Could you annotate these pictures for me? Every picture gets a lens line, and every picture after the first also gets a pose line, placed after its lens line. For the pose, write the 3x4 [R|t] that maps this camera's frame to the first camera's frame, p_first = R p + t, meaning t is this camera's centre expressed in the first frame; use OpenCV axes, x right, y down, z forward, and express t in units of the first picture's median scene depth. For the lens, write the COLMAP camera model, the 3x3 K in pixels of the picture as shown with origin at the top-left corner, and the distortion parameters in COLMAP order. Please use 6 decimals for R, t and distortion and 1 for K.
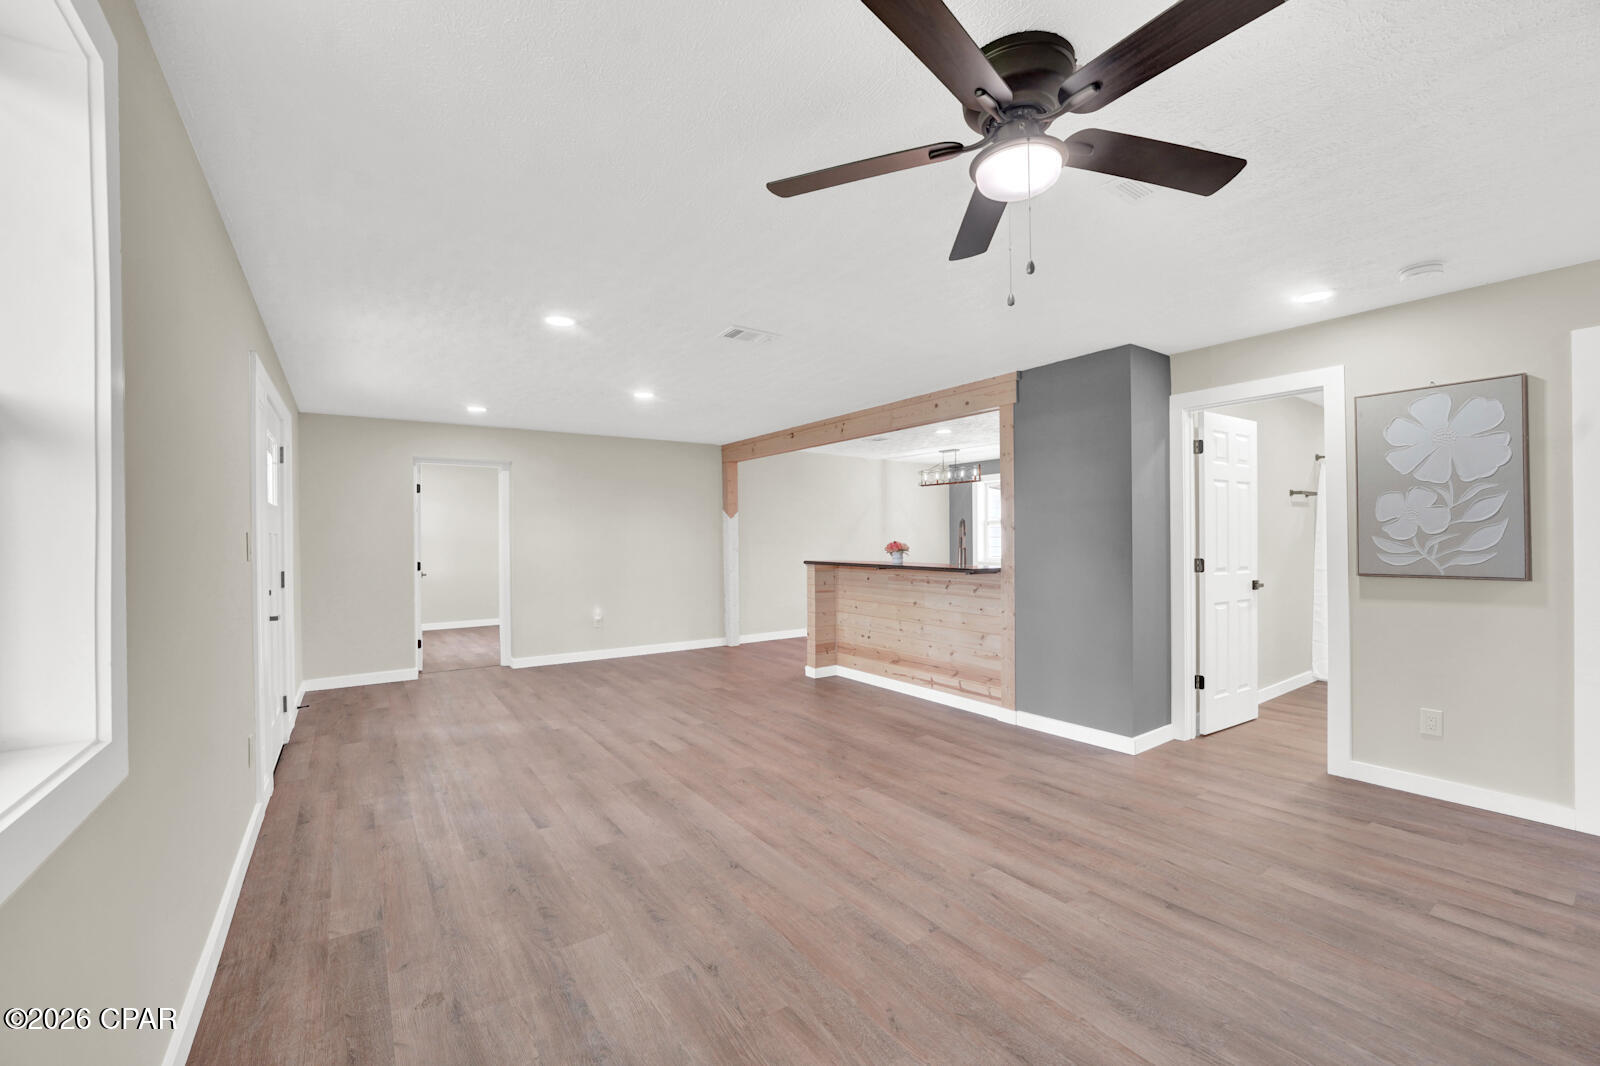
lens RADIAL K [[651.5, 0, 796.1], [0, 651.5, 540.6], [0, 0, 1]] dist [-0.027053, 0.001492]
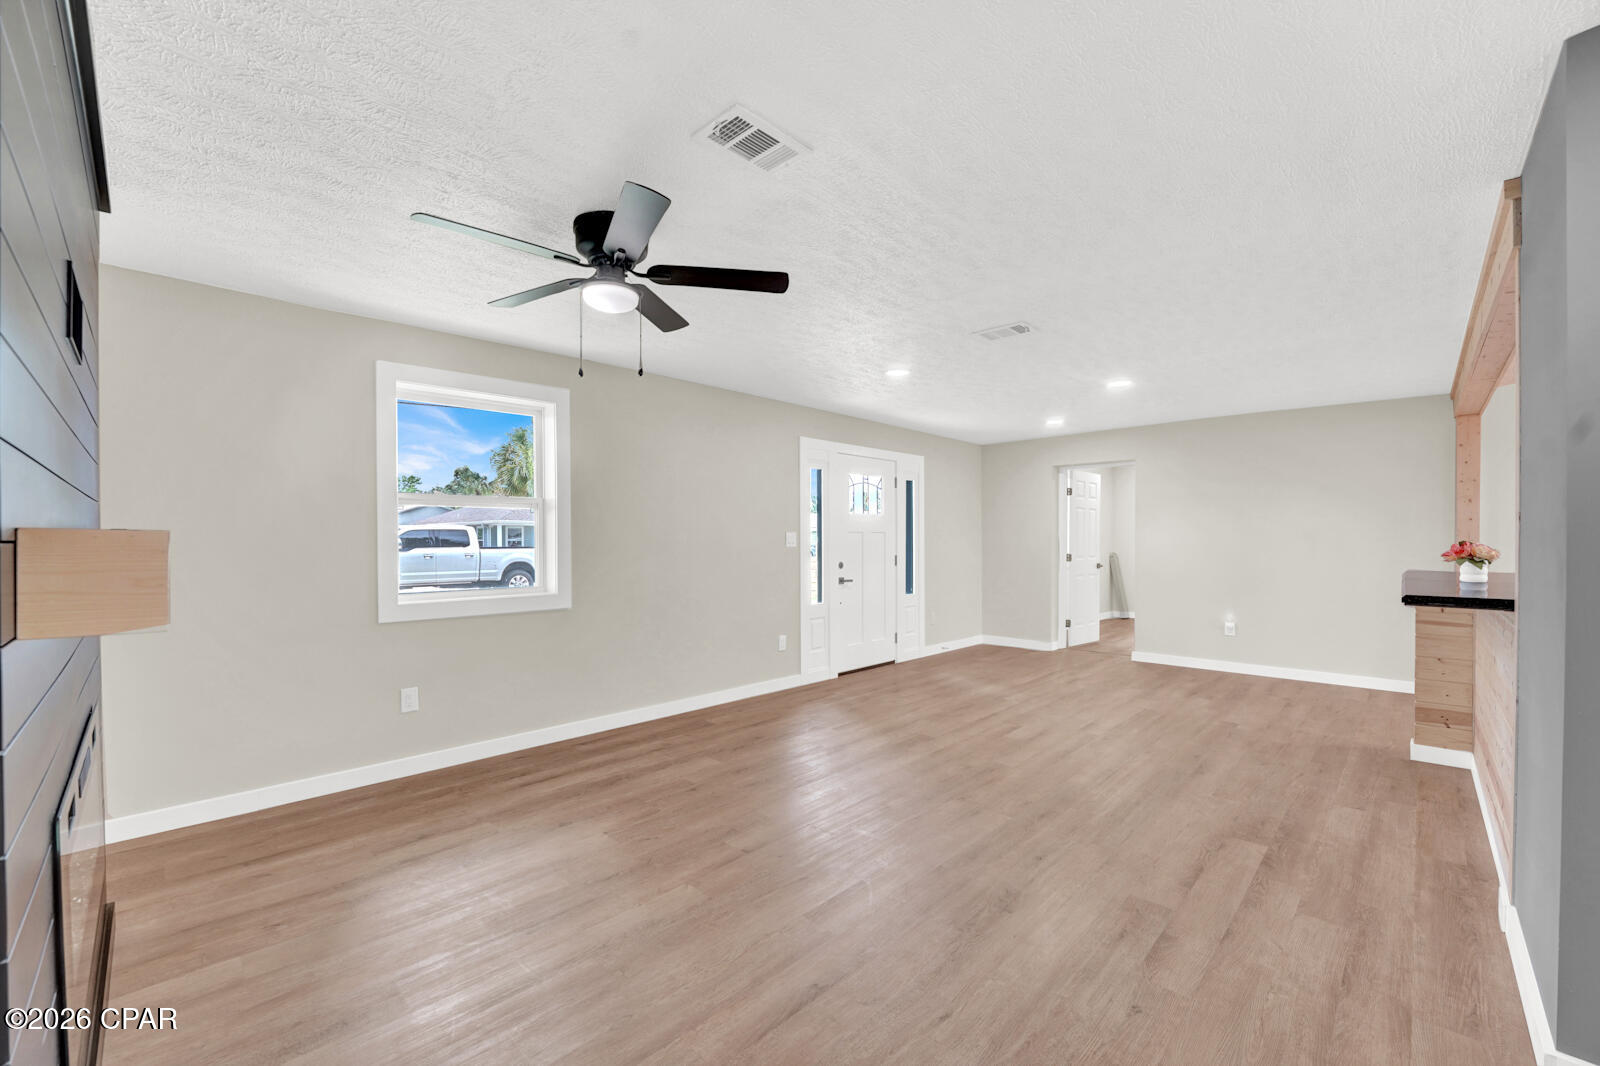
lens RADIAL K [[651.5, 0, 792.8], [0, 651.5, 543.4], [0, 0, 1]] dist [-0.027053, 0.001492]
pose [[0.186719, 0.016535, -0.982274, 0.720569], [-0.000880, 0.999861, 0.016664, -0.008030], [0.982413, -0.002247, 0.186708, 0.423521]]
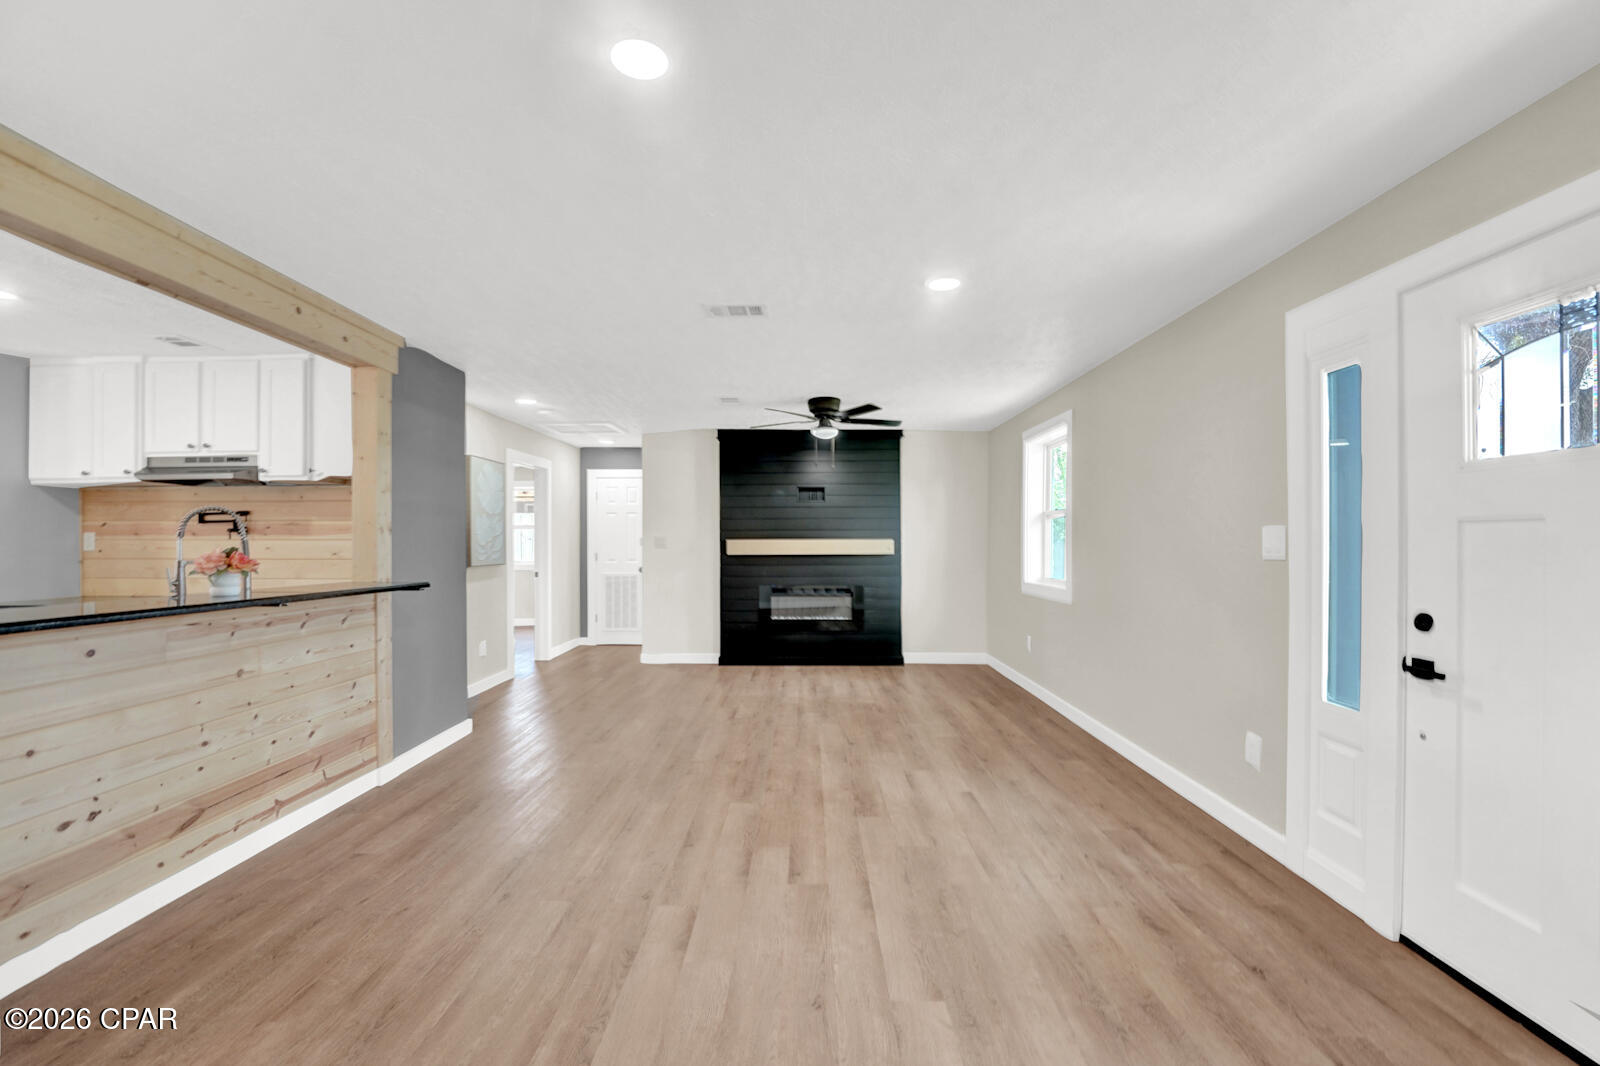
lens RADIAL K [[651.5, 0, 796.4], [0, 651.5, 542.2], [0, 0, 1]] dist [-0.027053, 0.001492]
pose [[-0.814183, 0.009091, 0.580537, -0.552372], [0.009478, 0.999952, -0.002366, 0.002120], [-0.580531, 0.003576, -0.814231, 1.426785]]
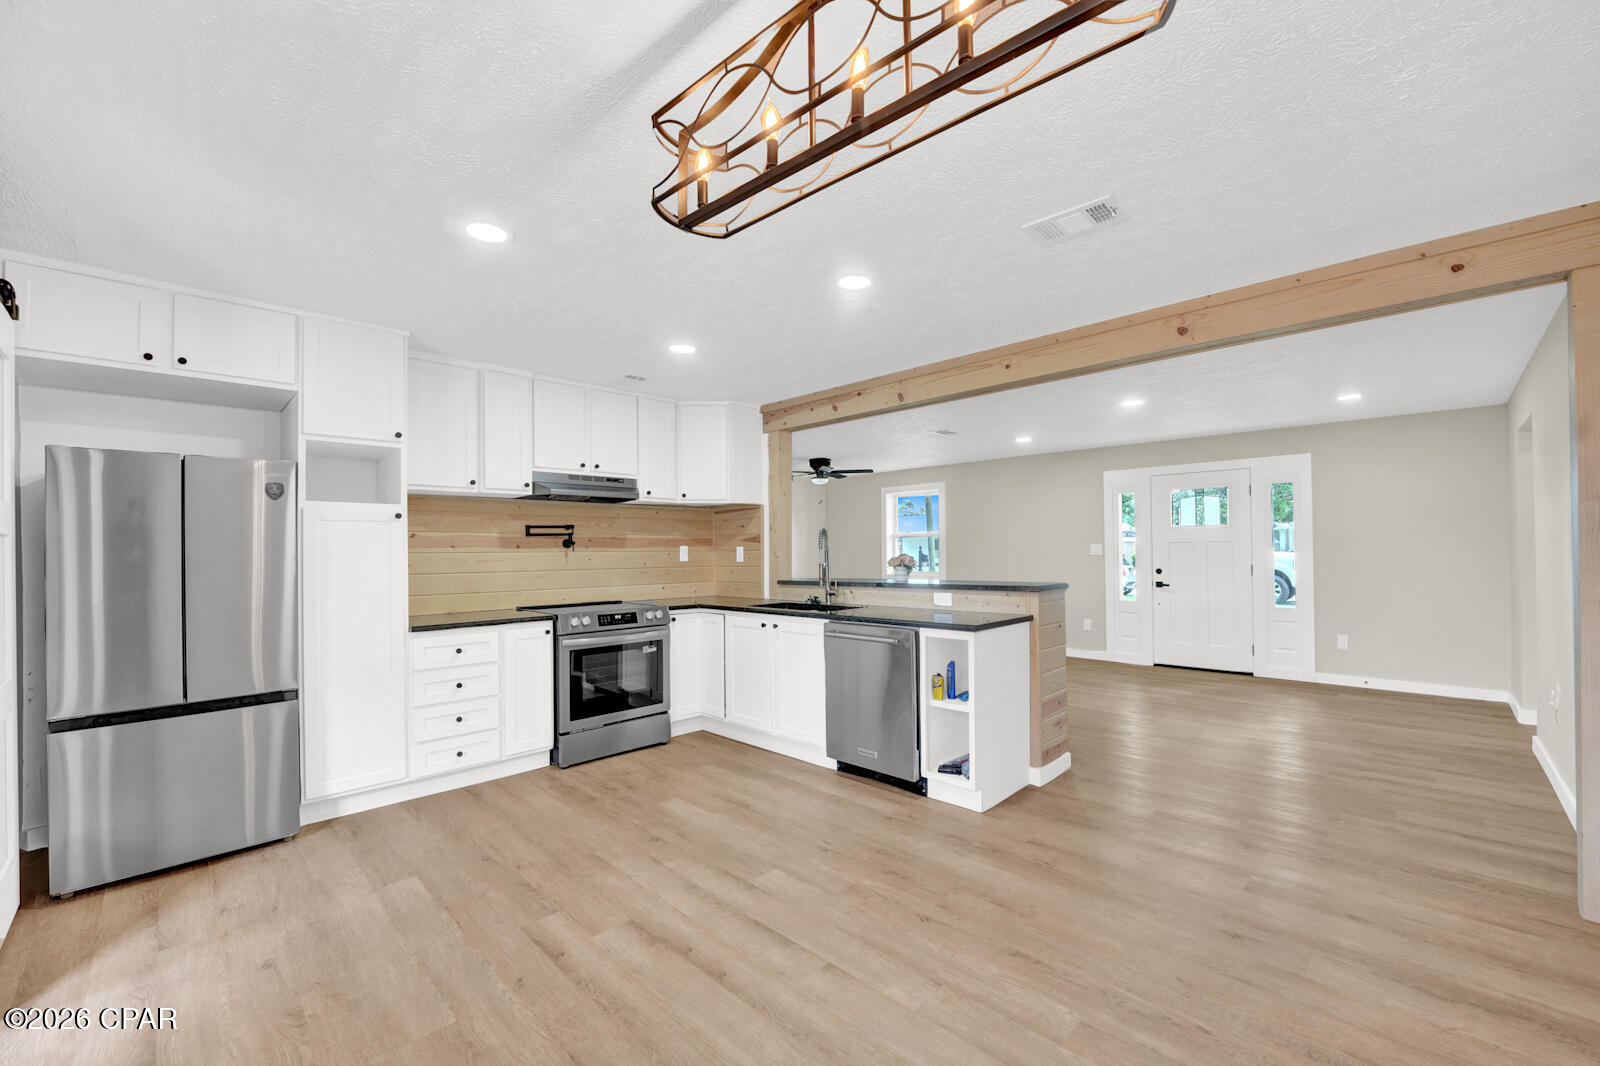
lens RADIAL K [[651.5, 0, 797.2], [0, 651.5, 537.8], [0, 0, 1]] dist [-0.027053, 0.001492]
pose [[-0.983277, 0.015298, -0.181472, 0.544854], [0.018996, 0.999645, -0.018656, -0.008216], [0.181122, -0.021791, -0.983219, 2.241500]]
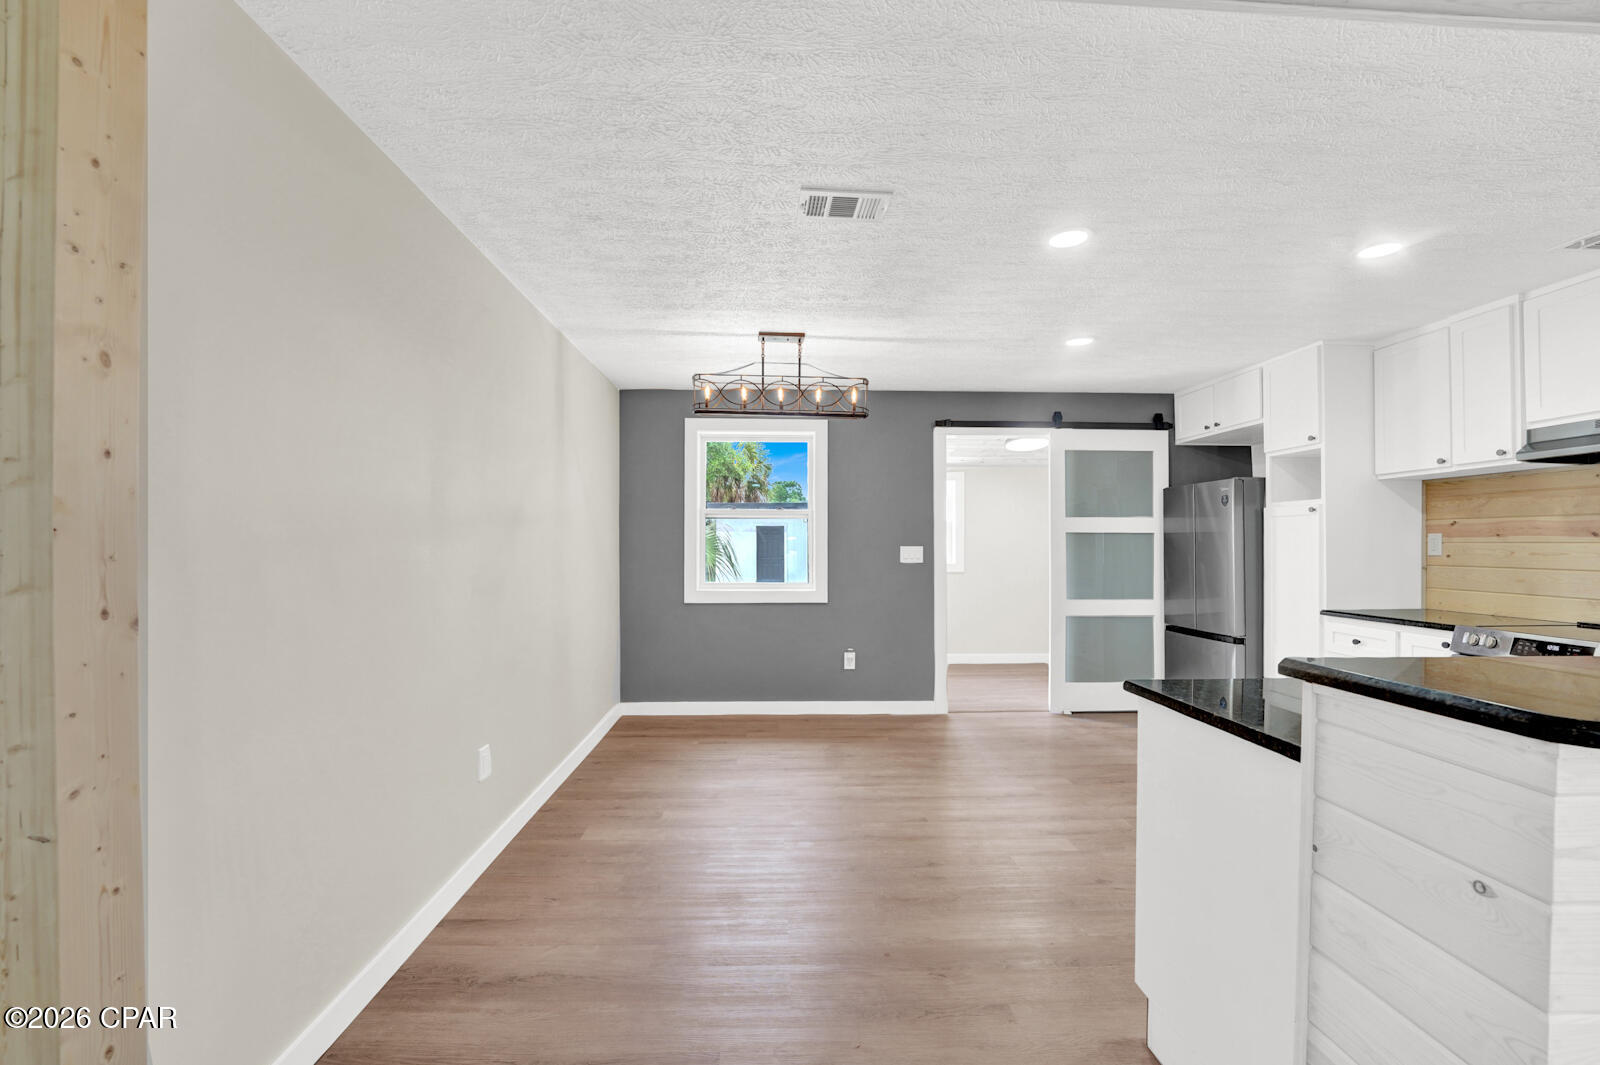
lens RADIAL K [[652.5, 0, 793.8], [0, 652.5, 539.0], [0, 0, 1]] dist [-0.030275, 0.001569]
pose [[0.543478, 0.015963, 0.839271, -0.229405], [-0.007147, 0.999871, -0.014389, -0.000795], [-0.839393, 0.001822, 0.543522, 1.519738]]
